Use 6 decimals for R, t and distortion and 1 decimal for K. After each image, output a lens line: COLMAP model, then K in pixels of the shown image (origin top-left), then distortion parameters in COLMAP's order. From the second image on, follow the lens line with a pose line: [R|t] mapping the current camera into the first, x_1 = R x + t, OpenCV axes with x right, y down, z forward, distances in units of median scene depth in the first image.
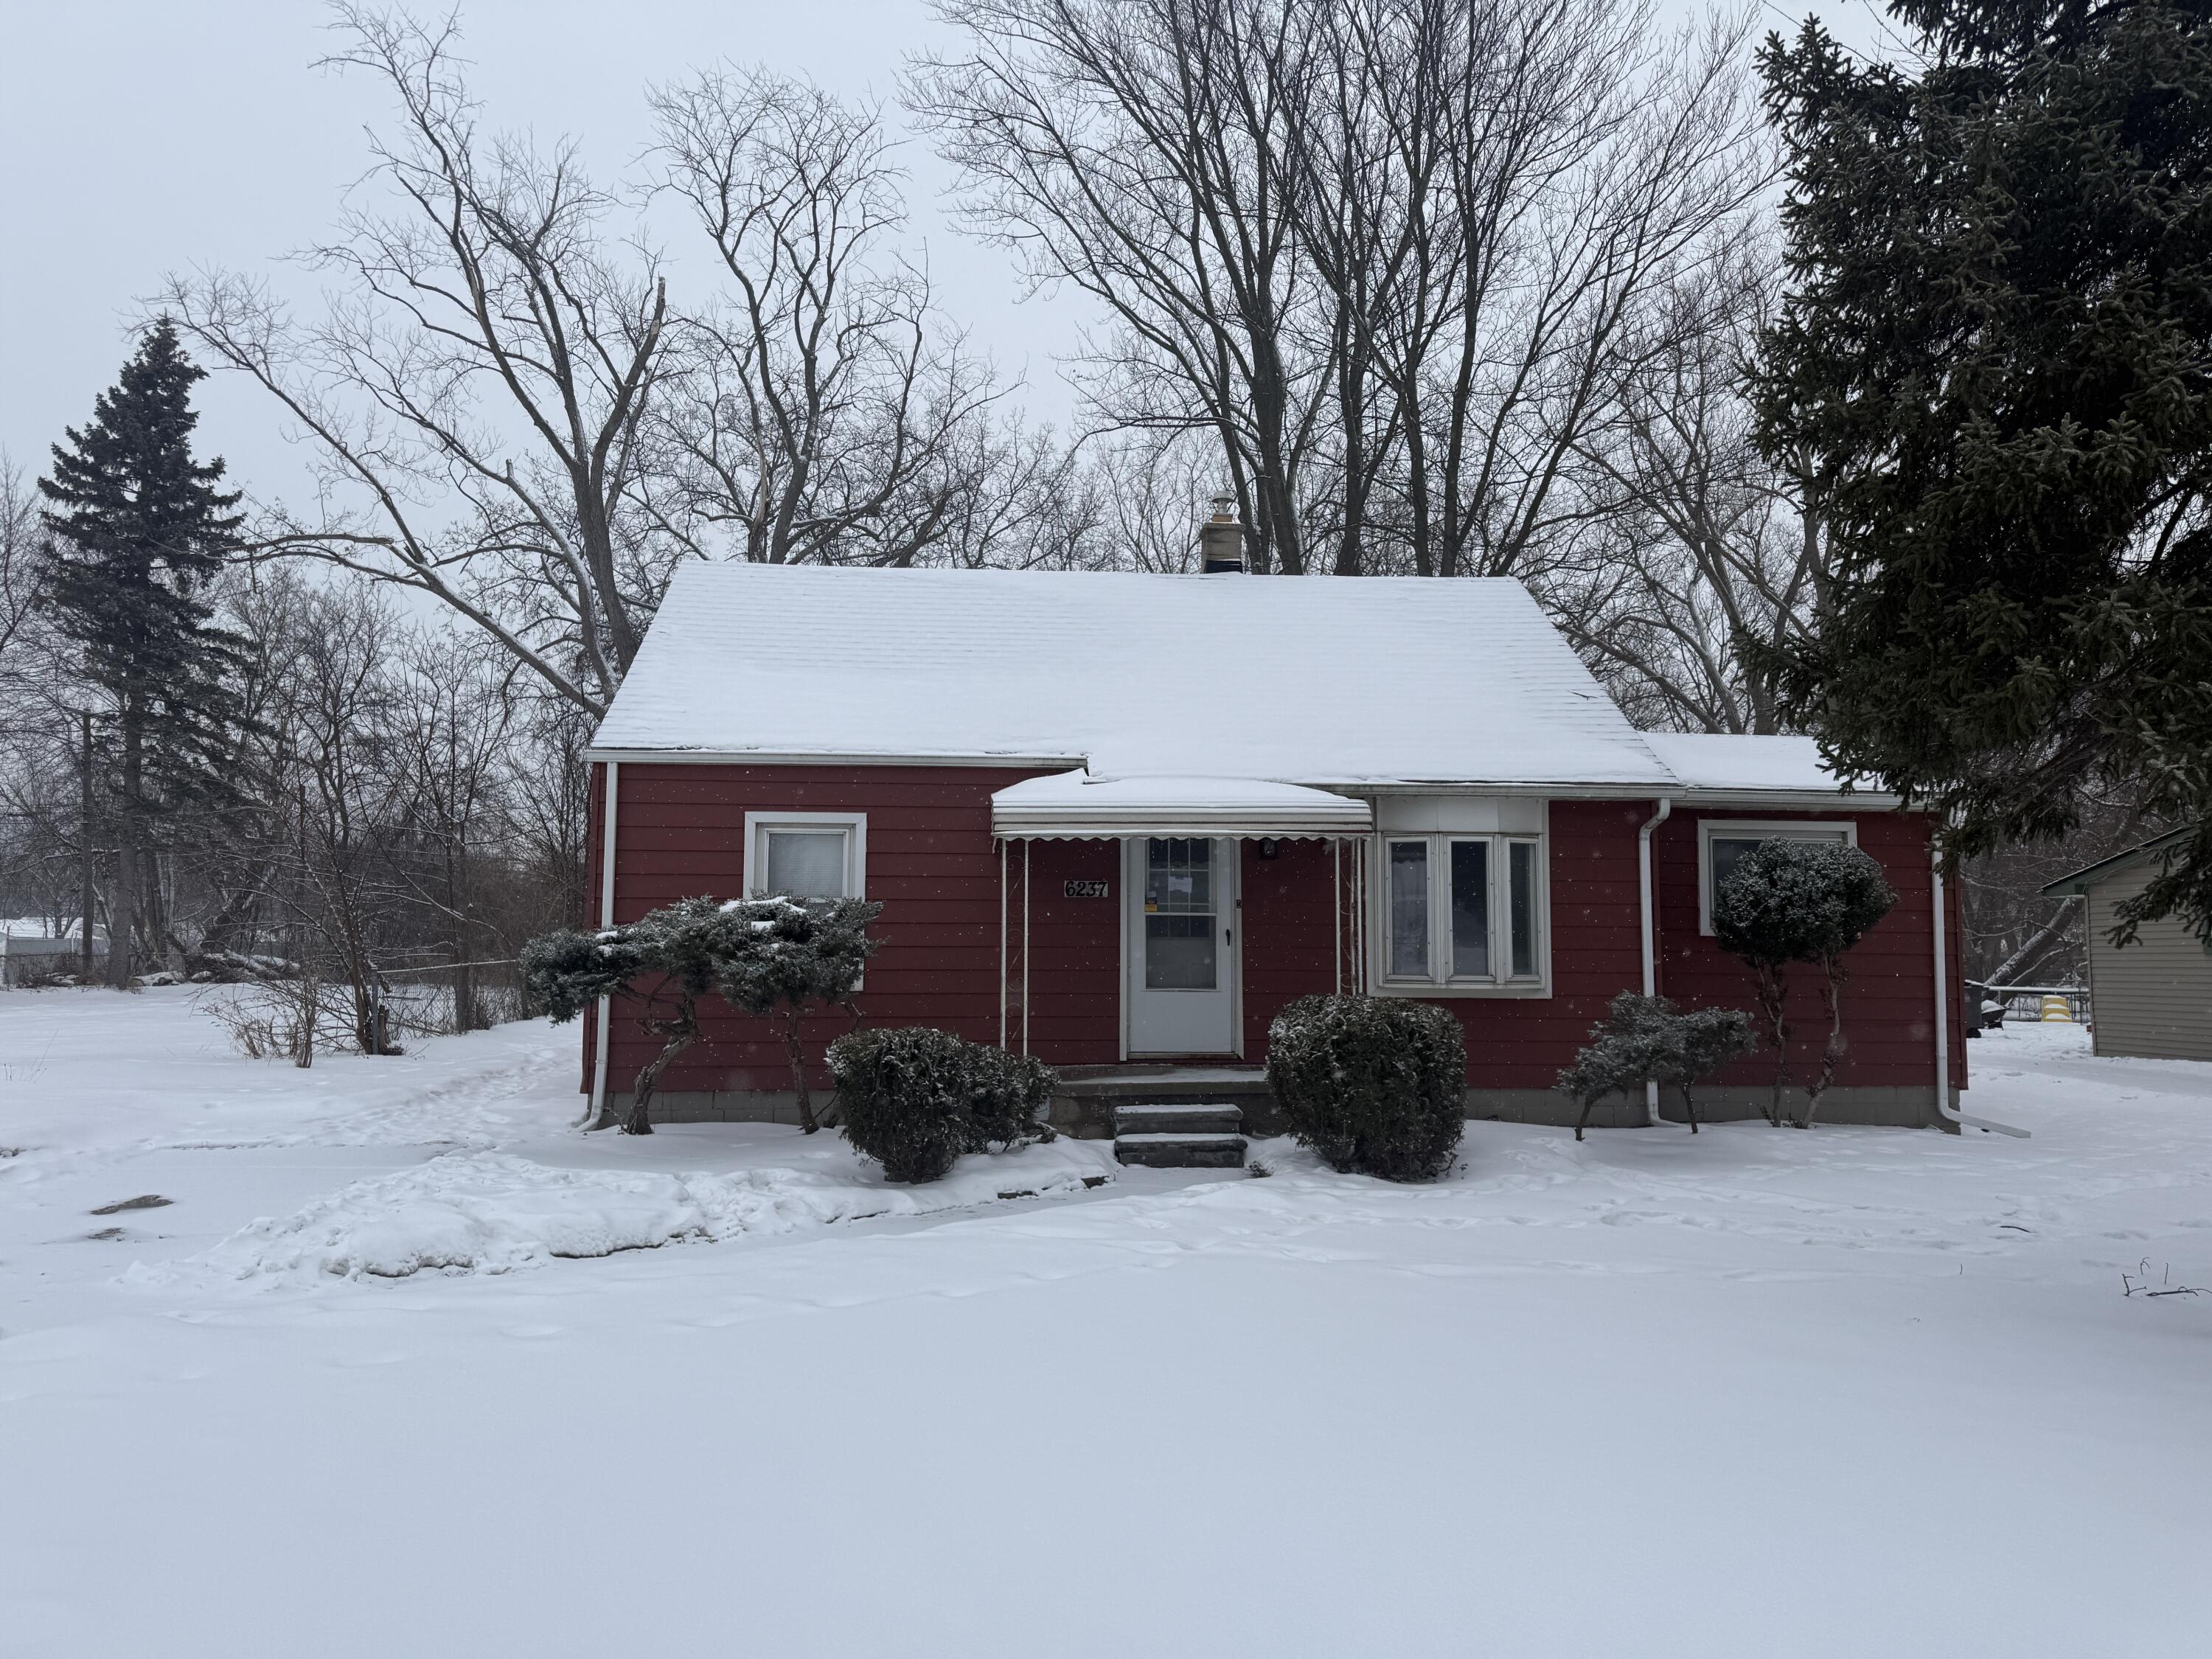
lens RADIAL K [[1554.9, 0, 1096.3], [0, 1554.9, 820.3], [0, 0, 1]] dist [0.044125, -0.040357]
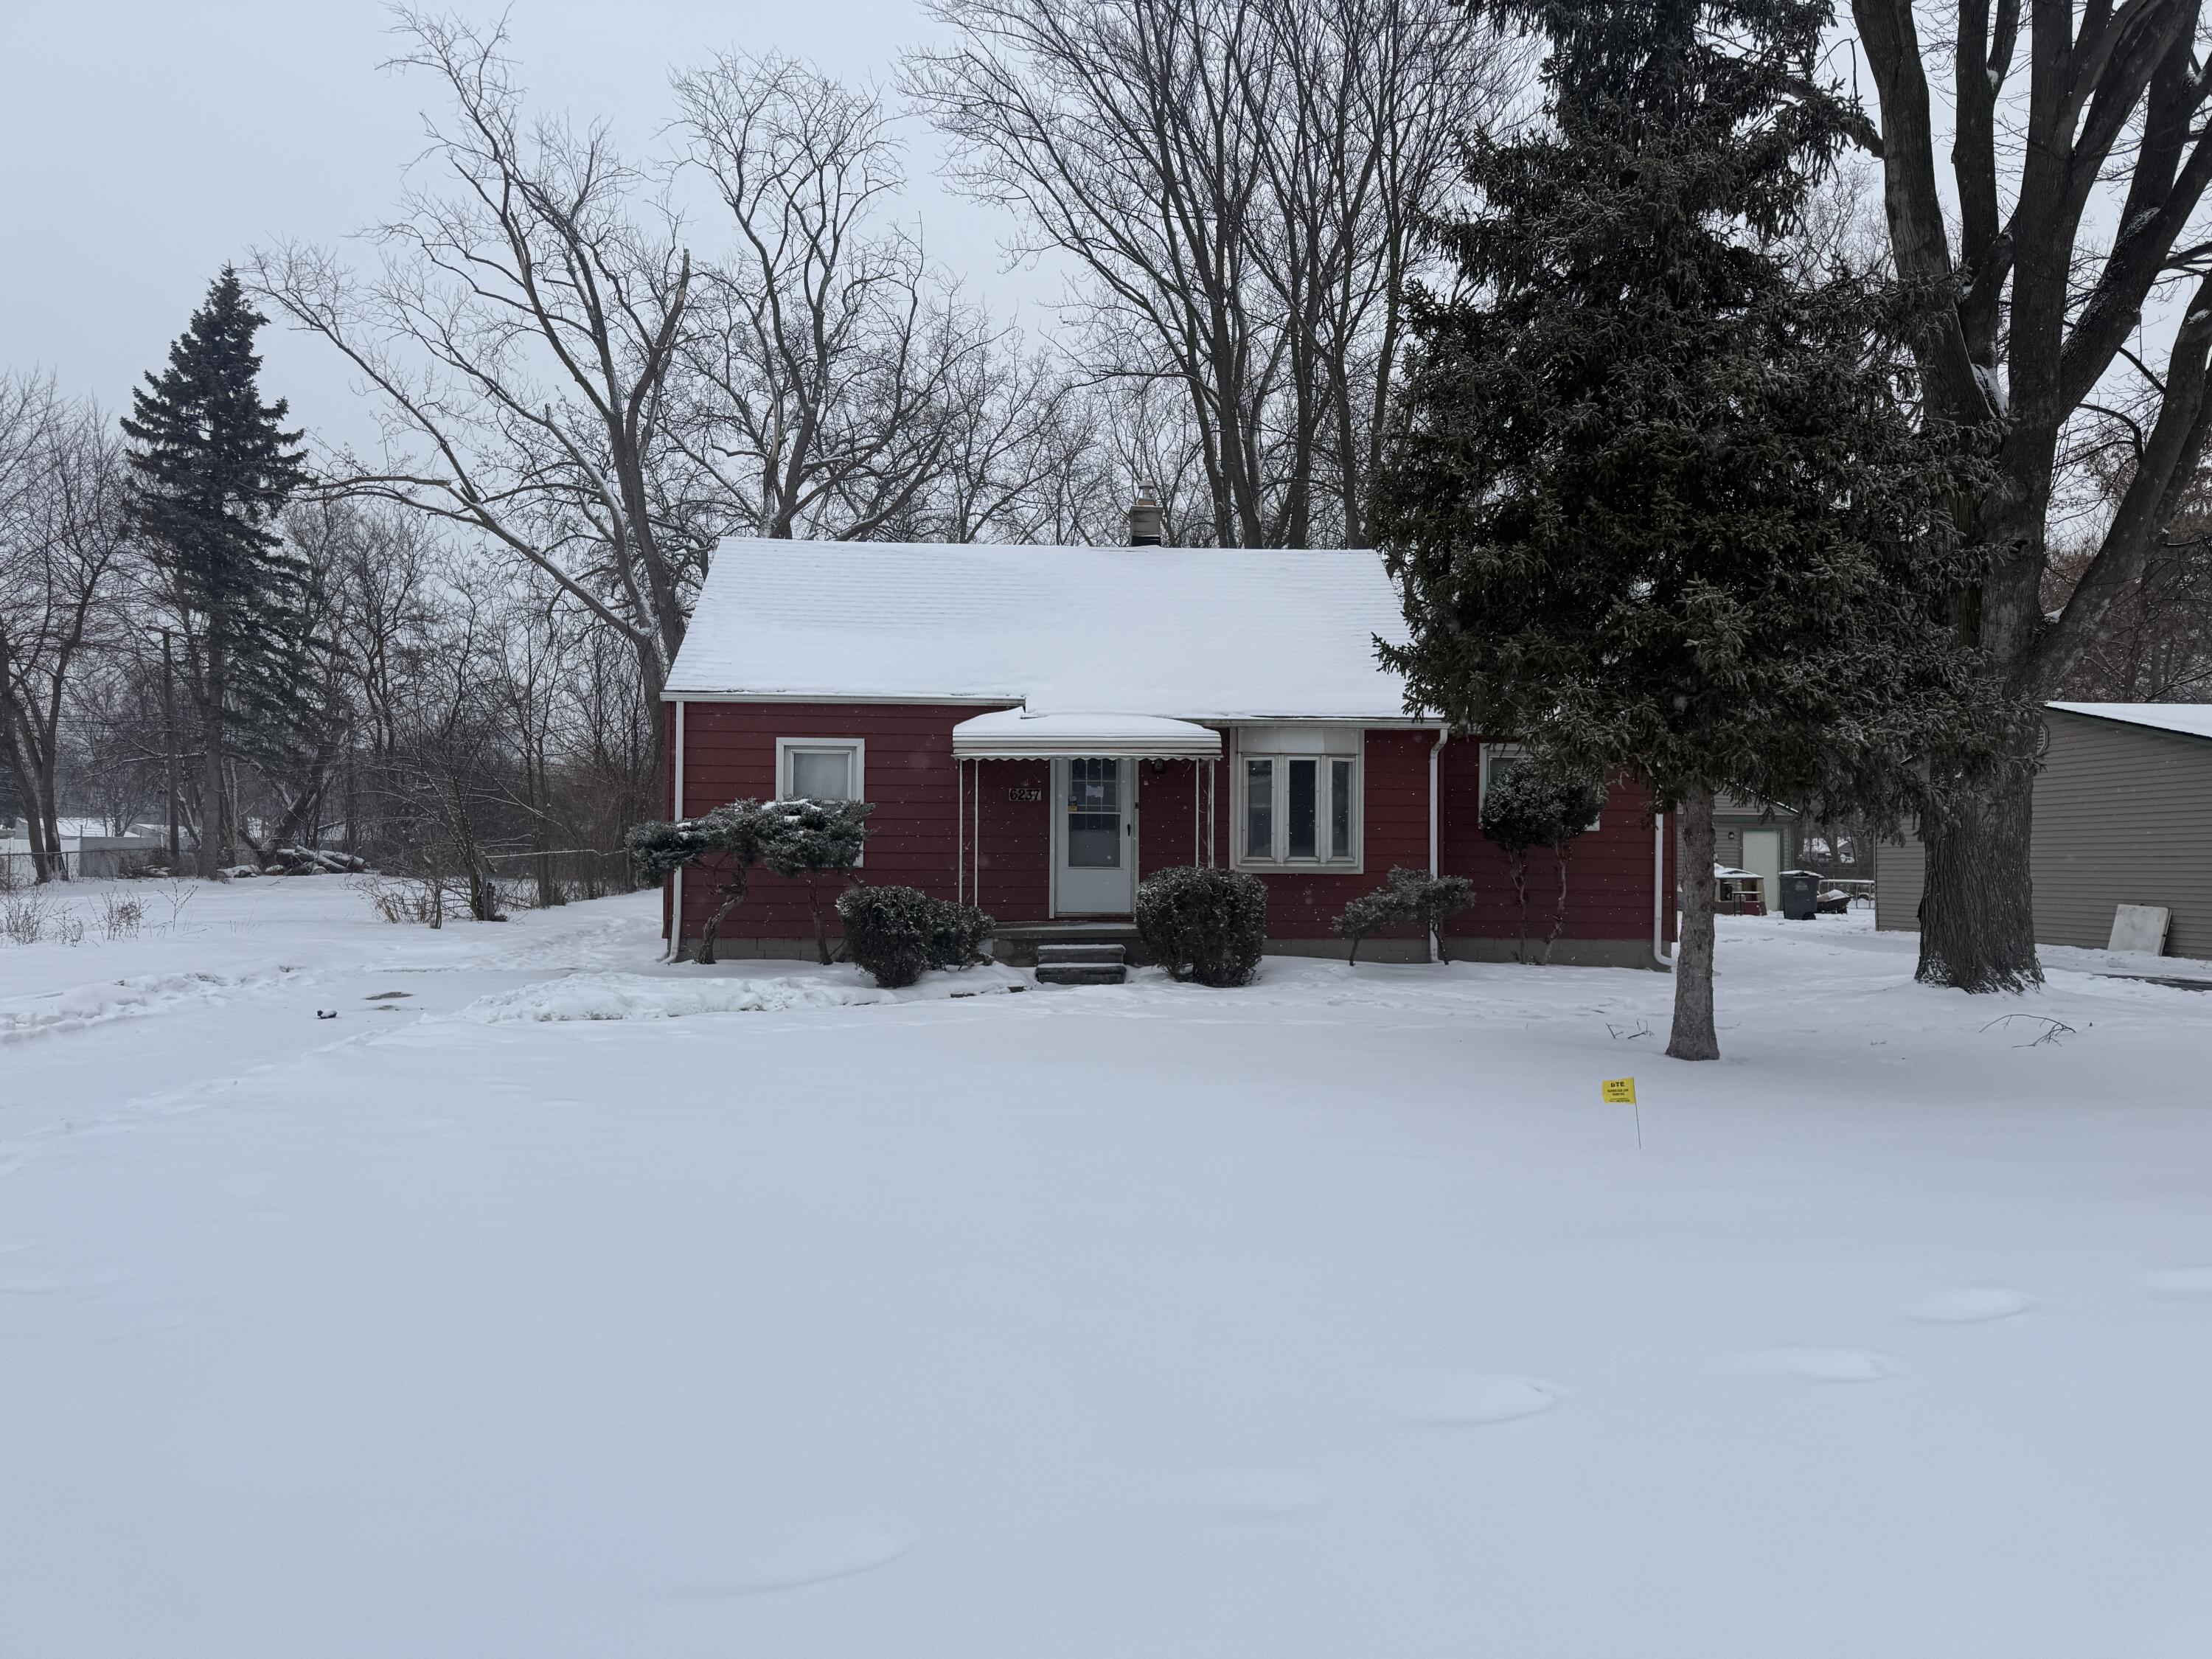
lens RADIAL K [[1554.9, 0, 1097.4], [0, 1554.9, 827.0], [0, 0, 1]] dist [0.044125, -0.040357]
pose [[0.999974, 0.002576, -0.006728, 0.027360], [-0.002130, 0.997848, 0.065535, -0.006954], [0.006882, -0.065519, 0.997828, -0.152418]]
